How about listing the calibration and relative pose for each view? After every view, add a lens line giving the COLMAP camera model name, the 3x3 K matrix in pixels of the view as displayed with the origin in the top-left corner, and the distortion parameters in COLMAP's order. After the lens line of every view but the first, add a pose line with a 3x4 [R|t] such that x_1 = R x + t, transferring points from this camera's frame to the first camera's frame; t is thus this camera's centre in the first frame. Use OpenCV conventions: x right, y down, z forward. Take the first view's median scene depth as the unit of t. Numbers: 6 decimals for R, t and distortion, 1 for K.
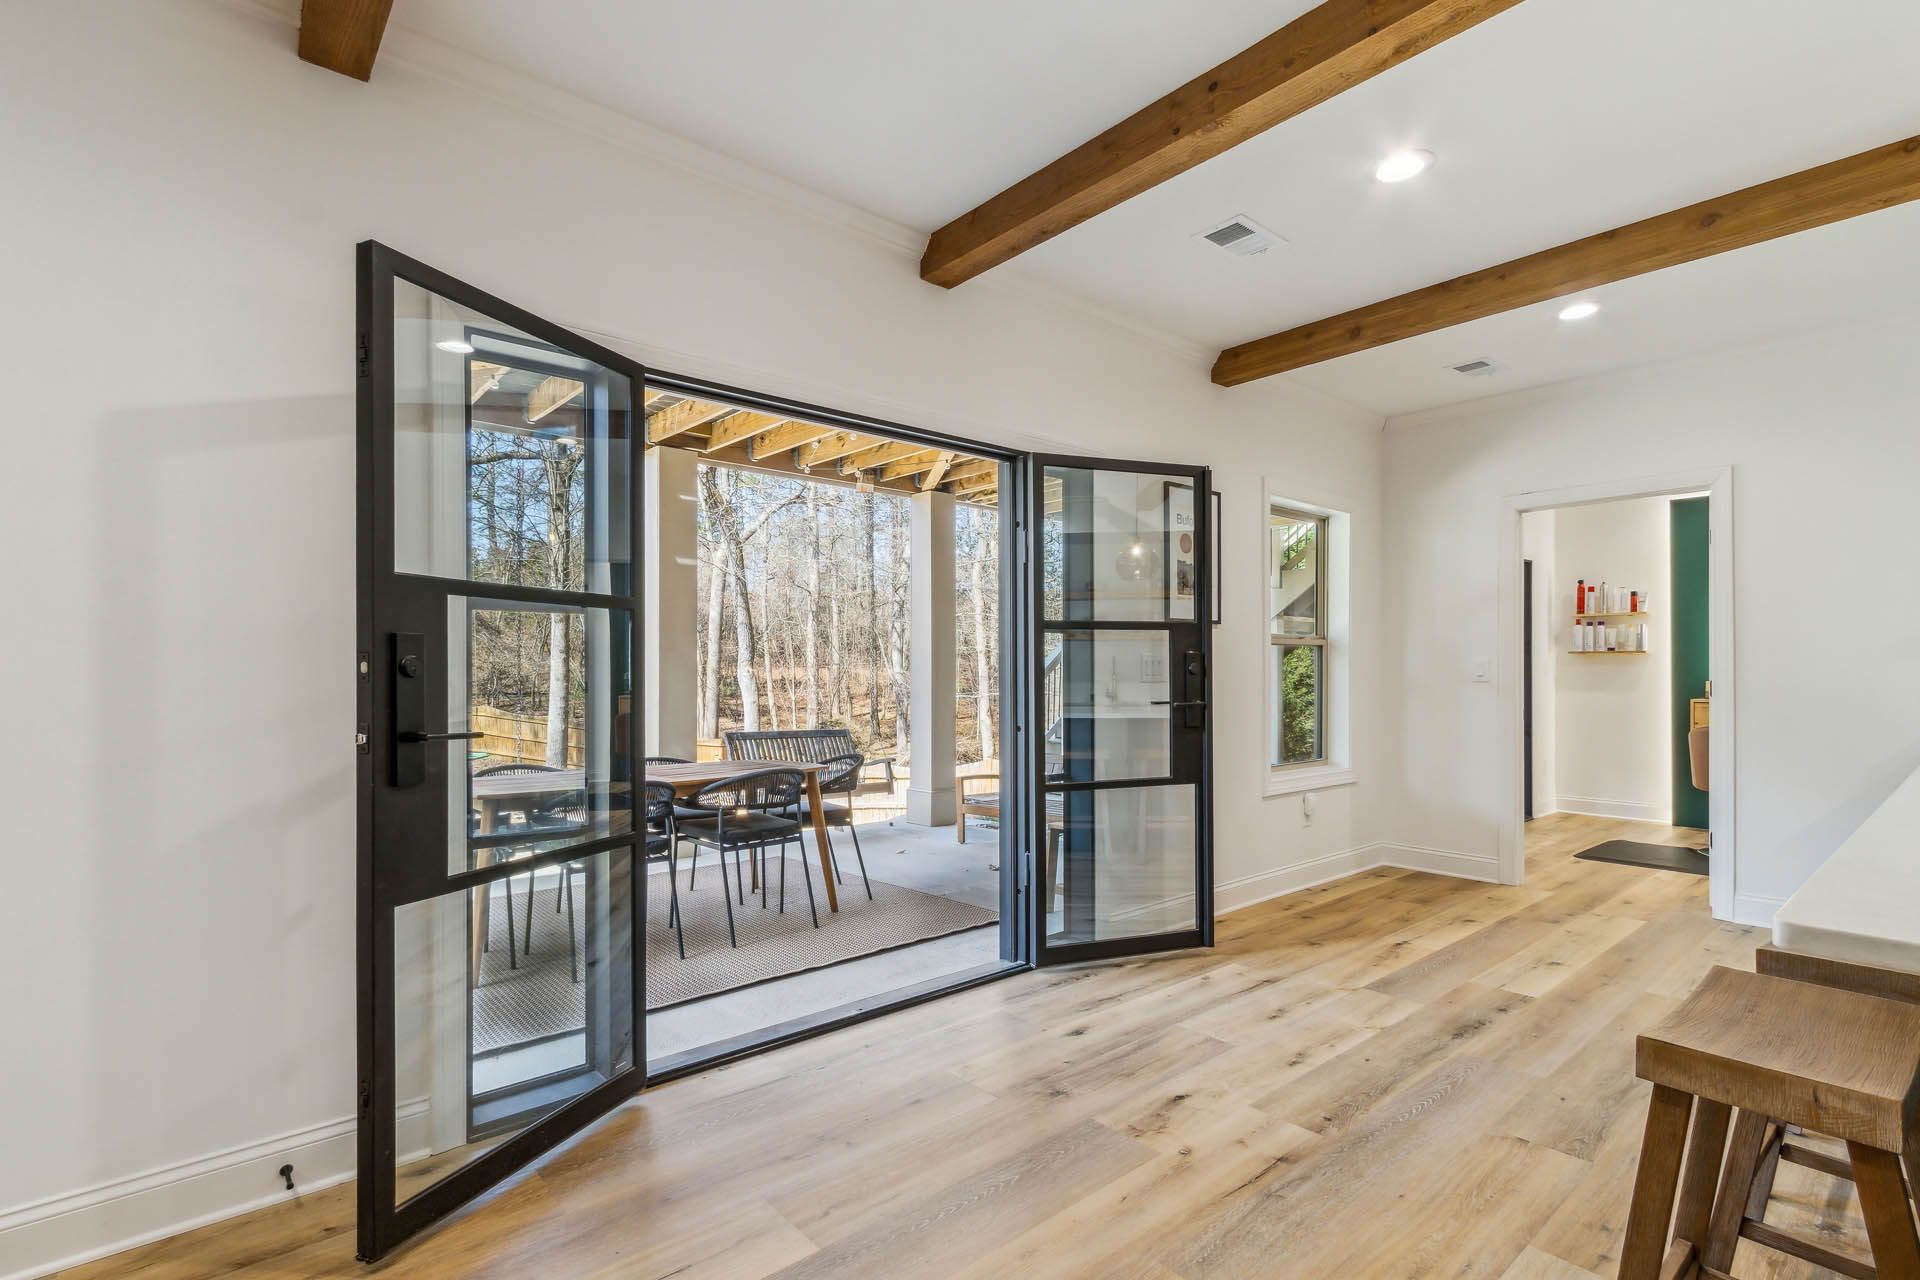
lens RADIAL K [[905.0, 0, 930.1], [0, 905.0, 675.8], [0, 0, 1]] dist [-0.000676, -0.000182]
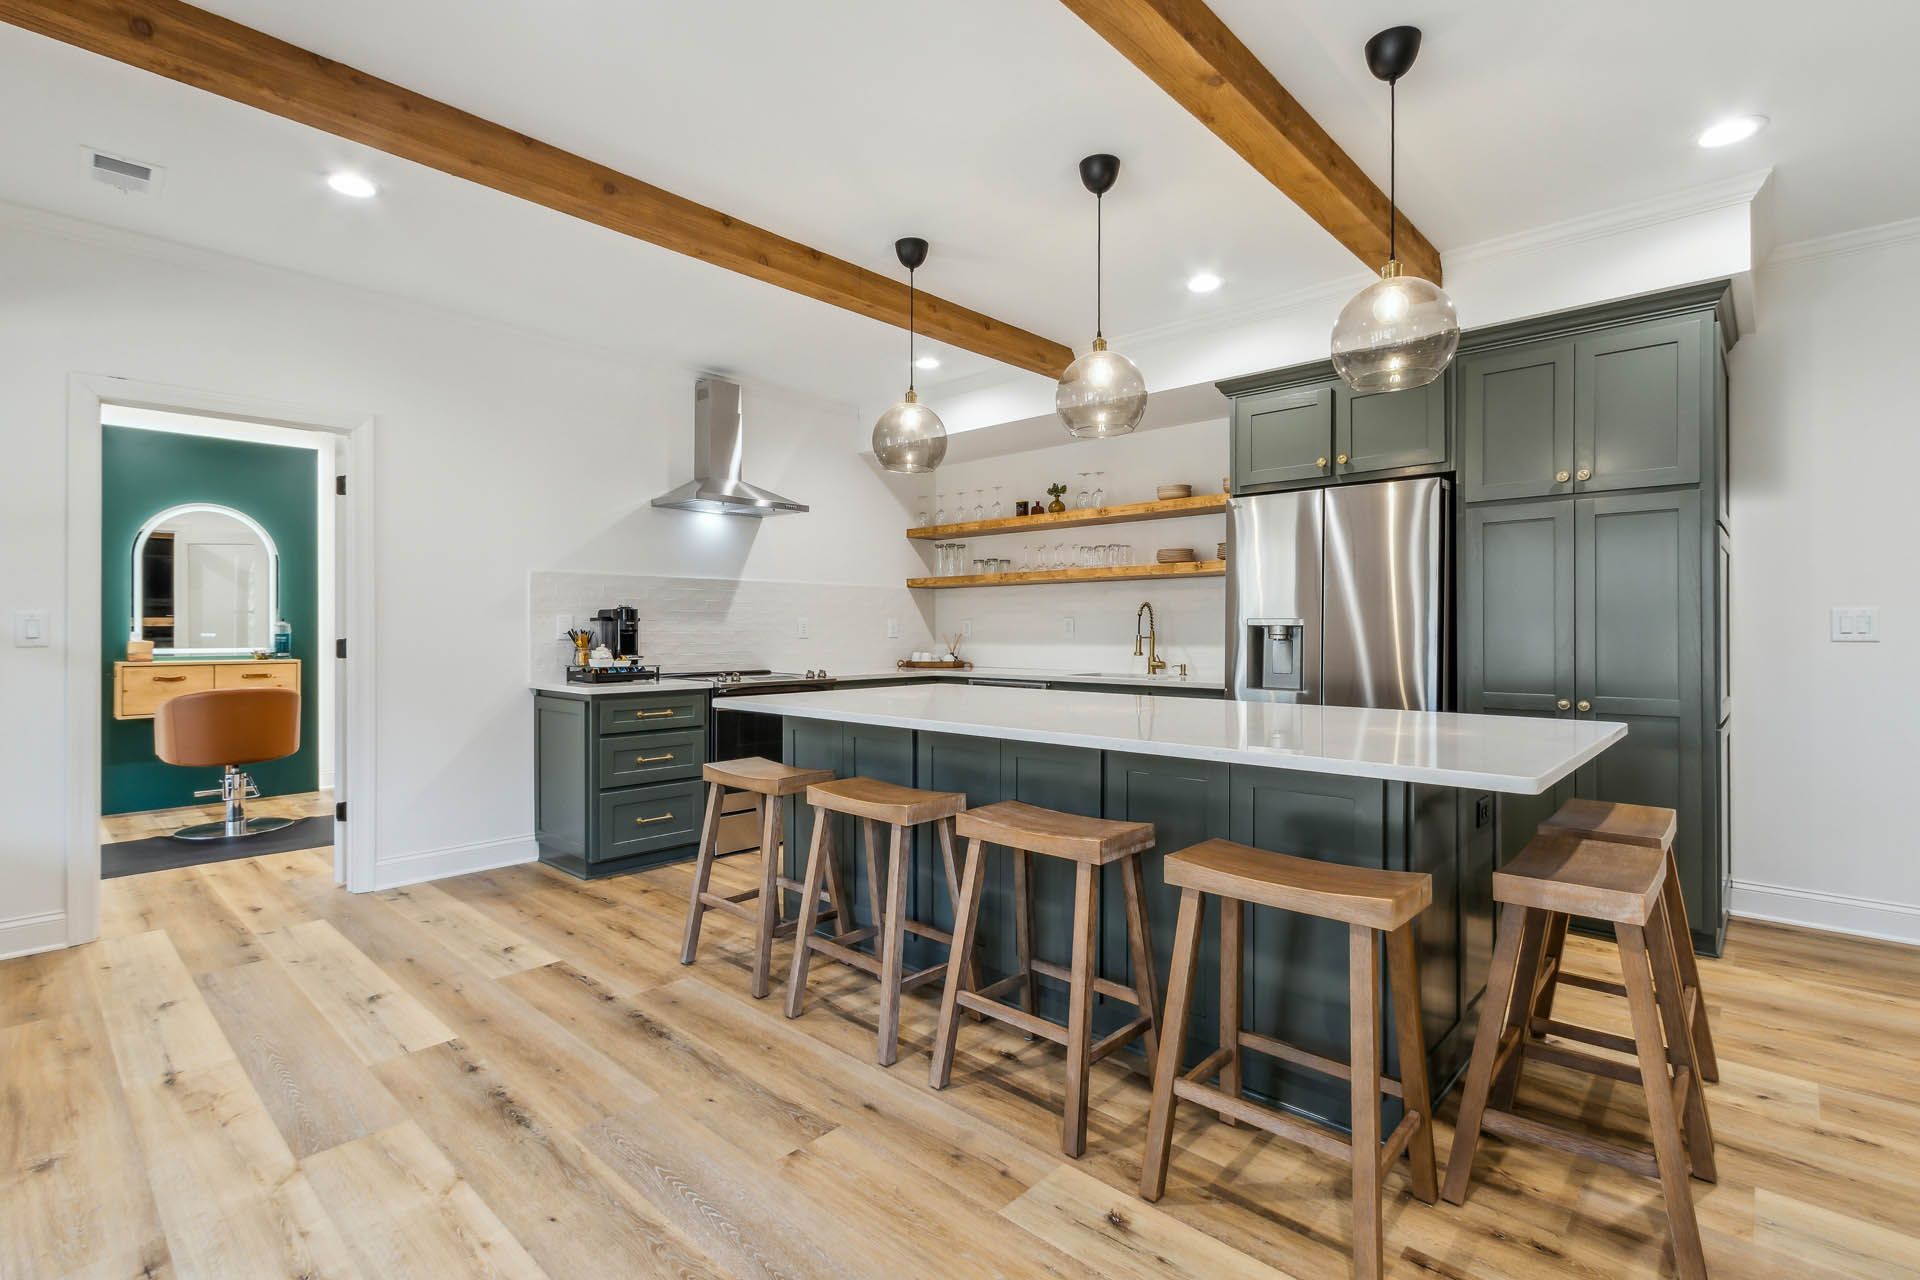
lens RADIAL K [[885.5, 0, 959.5], [0, 885.5, 630.1], [0, 0, 1]] dist [-0.000149, 0.000125]
pose [[-0.129865, 0.000287, 0.991532, -0.151778], [0.004496, 0.999990, 0.000300, -0.002629], [-0.991522, 0.004497, -0.129865, 0.612780]]
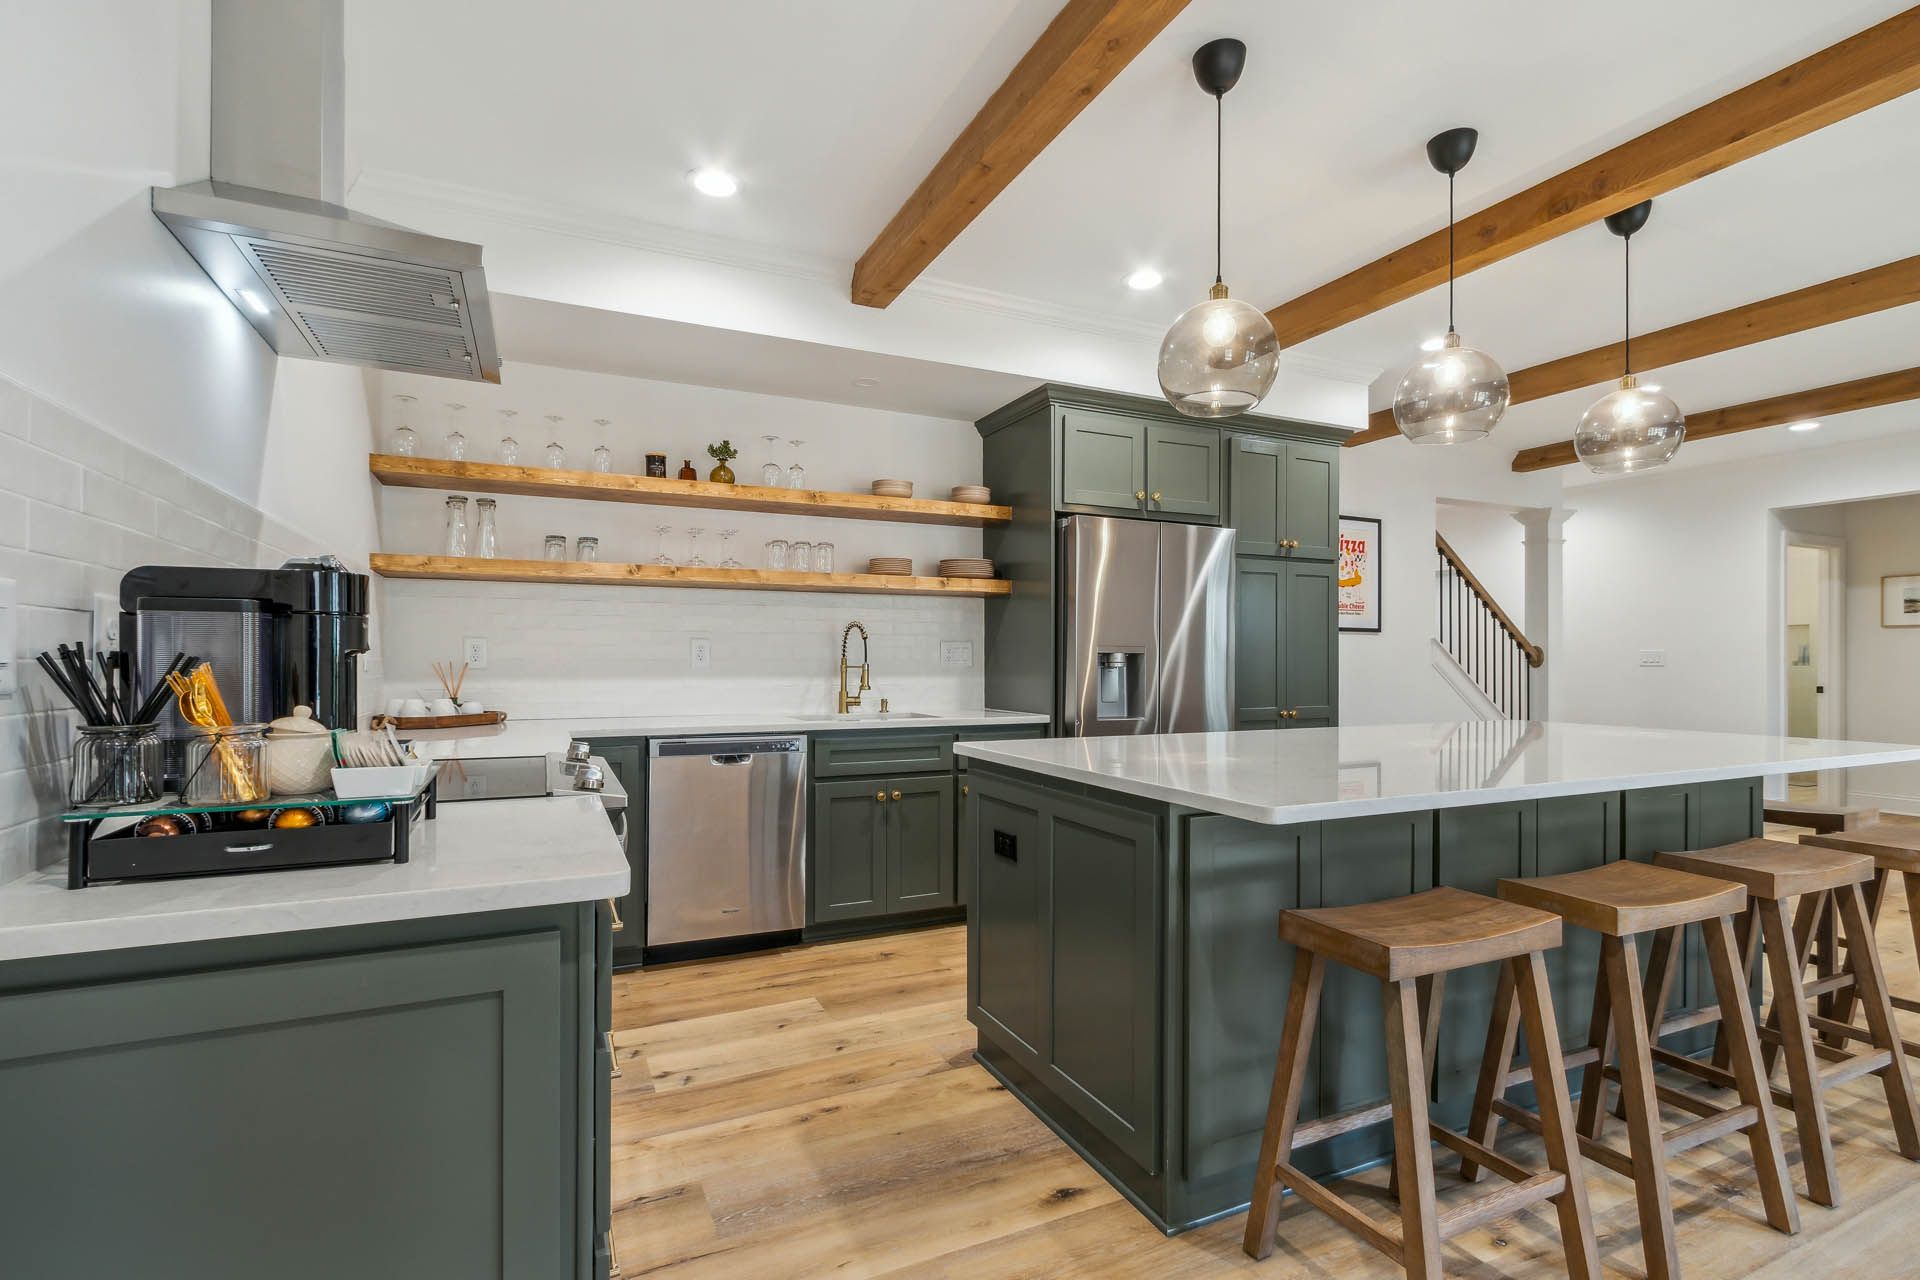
lens RADIAL K [[890.8, 0, 926.4], [0, 890.8, 658.1], [0, 0, 1]] dist [0.001328, -0.000148]
pose [[-0.965337, -0.001443, 0.261003, 0.879983], [-0.000872, 0.999997, 0.002301, -0.002654], [-0.261006, 0.001994, -0.965335, 1.214605]]
